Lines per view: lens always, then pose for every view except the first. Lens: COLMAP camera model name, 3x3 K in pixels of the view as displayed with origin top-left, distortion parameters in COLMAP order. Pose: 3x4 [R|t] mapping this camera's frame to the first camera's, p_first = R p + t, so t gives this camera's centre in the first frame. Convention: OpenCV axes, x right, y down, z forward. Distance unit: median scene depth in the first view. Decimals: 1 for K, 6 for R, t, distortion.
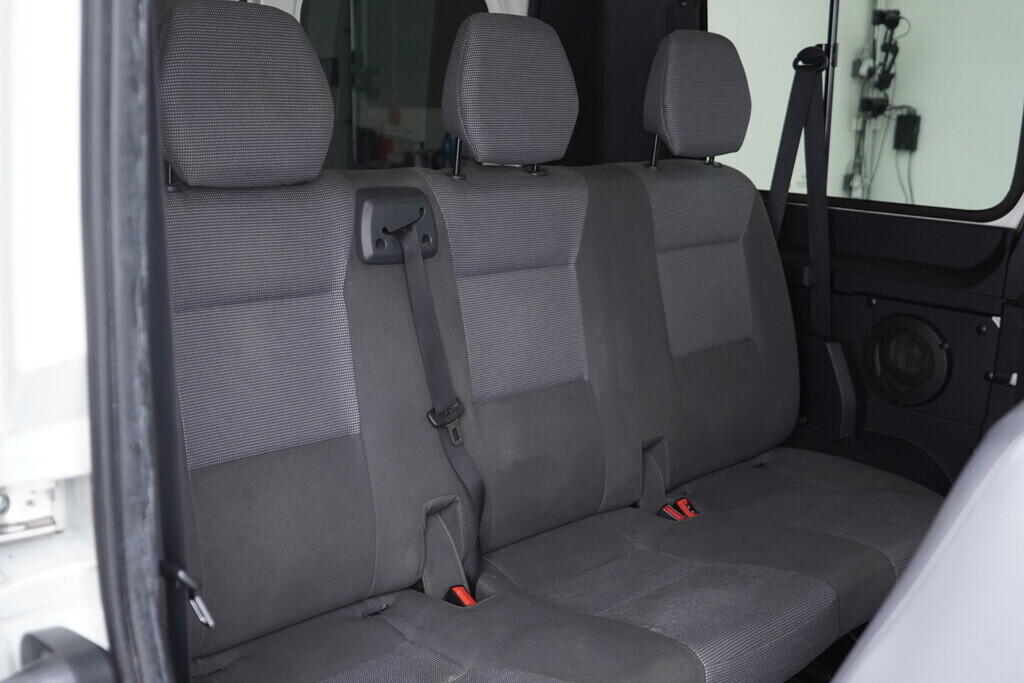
lens RADIAL K [[1052.9, 0, 512.0], [0, 1052.9, 341.5], [0, 0, 1]] dist [-0.008121, 0.008067]
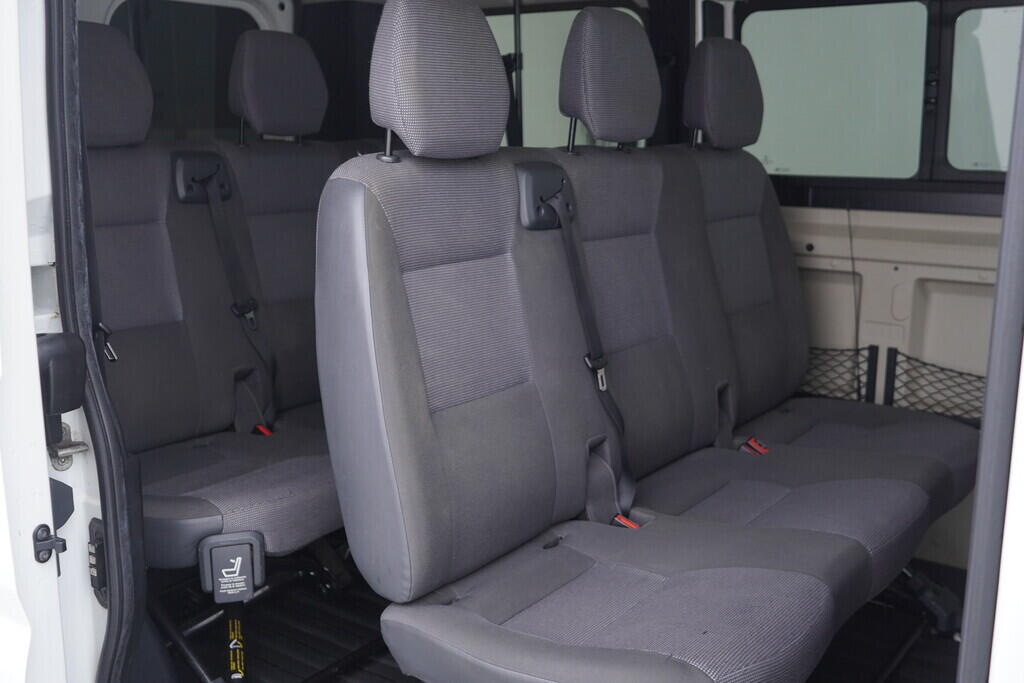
lens RADIAL K [[1052.9, 0, 512.0], [0, 1052.9, 341.5], [0, 0, 1]] dist [-0.008121, 0.008067]
pose [[0.980501, -0.059183, 0.187391, 0.023650], [0.063873, 0.997776, -0.019083, 0.170583], [-0.185845, 0.030680, 0.982100, -0.485058]]
